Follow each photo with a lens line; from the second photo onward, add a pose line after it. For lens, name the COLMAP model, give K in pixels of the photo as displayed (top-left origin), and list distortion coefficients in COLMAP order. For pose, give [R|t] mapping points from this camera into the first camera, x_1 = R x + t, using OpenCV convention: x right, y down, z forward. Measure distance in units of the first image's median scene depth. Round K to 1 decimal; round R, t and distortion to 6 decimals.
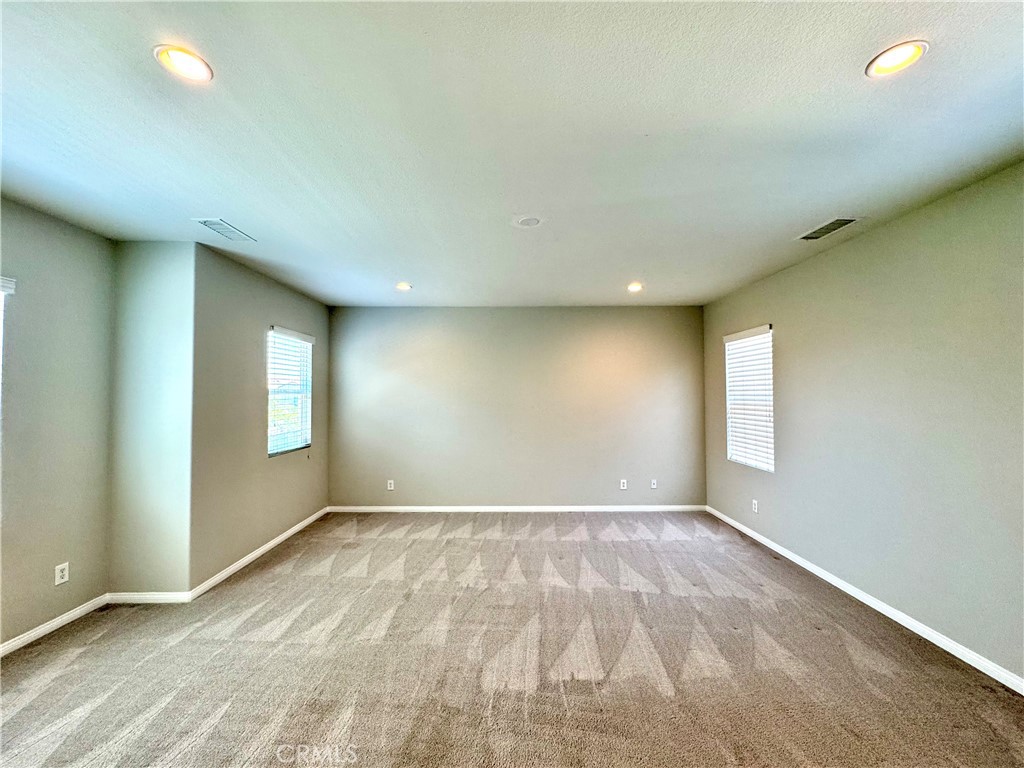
lens RADIAL K [[410.4, 0, 511.6], [0, 410.4, 384.5], [0, 0, 1]] dist [-0.003247, 0.000432]
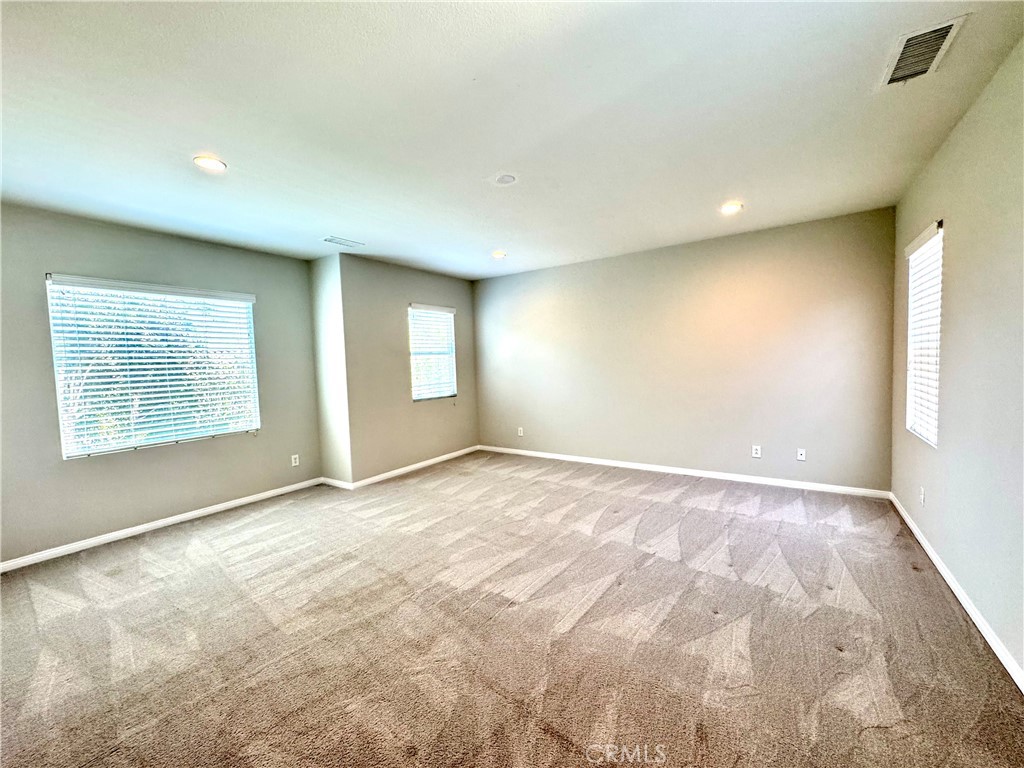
lens RADIAL K [[410.4, 0, 511.6], [0, 410.4, 384.5], [0, 0, 1]] dist [-0.003247, 0.000432]
pose [[0.823743, 0.007418, -0.566915, 0.512038], [0.046628, 0.995641, 0.080779, 0.029247], [0.565043, -0.092975, 0.819806, 0.084714]]
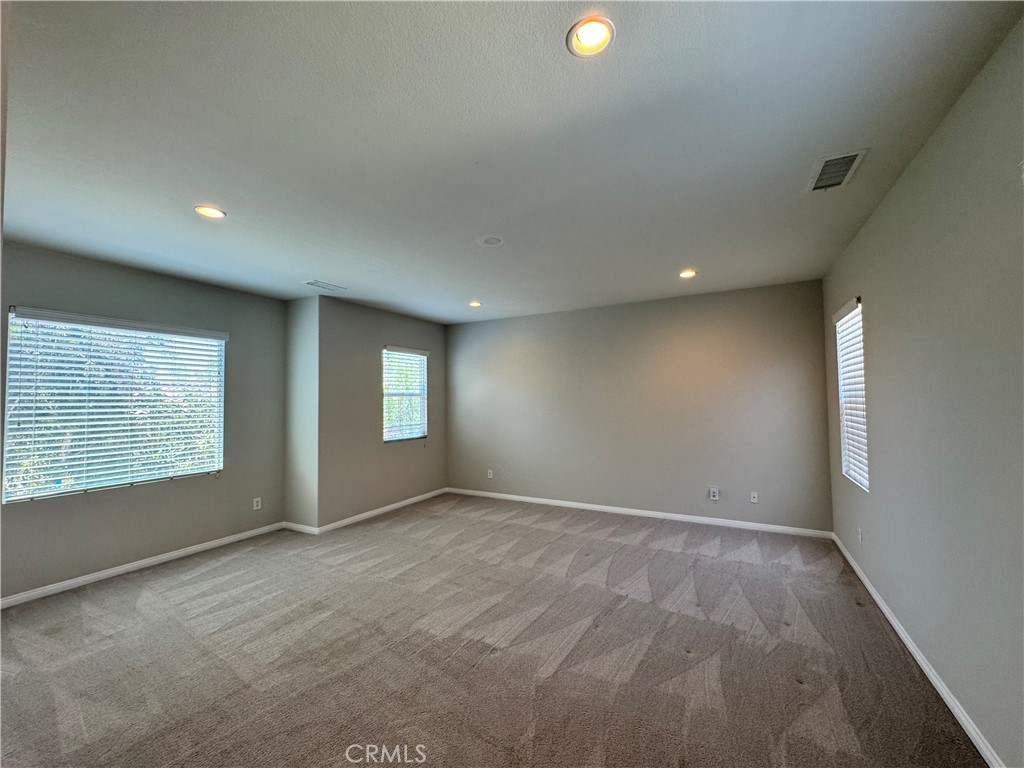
lens RADIAL K [[410.4, 0, 511.6], [0, 410.4, 384.5], [0, 0, 1]] dist [-0.003247, 0.000432]
pose [[0.874176, -0.025892, -0.484919, 0.498983], [0.022816, 0.999665, -0.012246, 0.012111], [0.485074, -0.000358, 0.874473, 0.025025]]
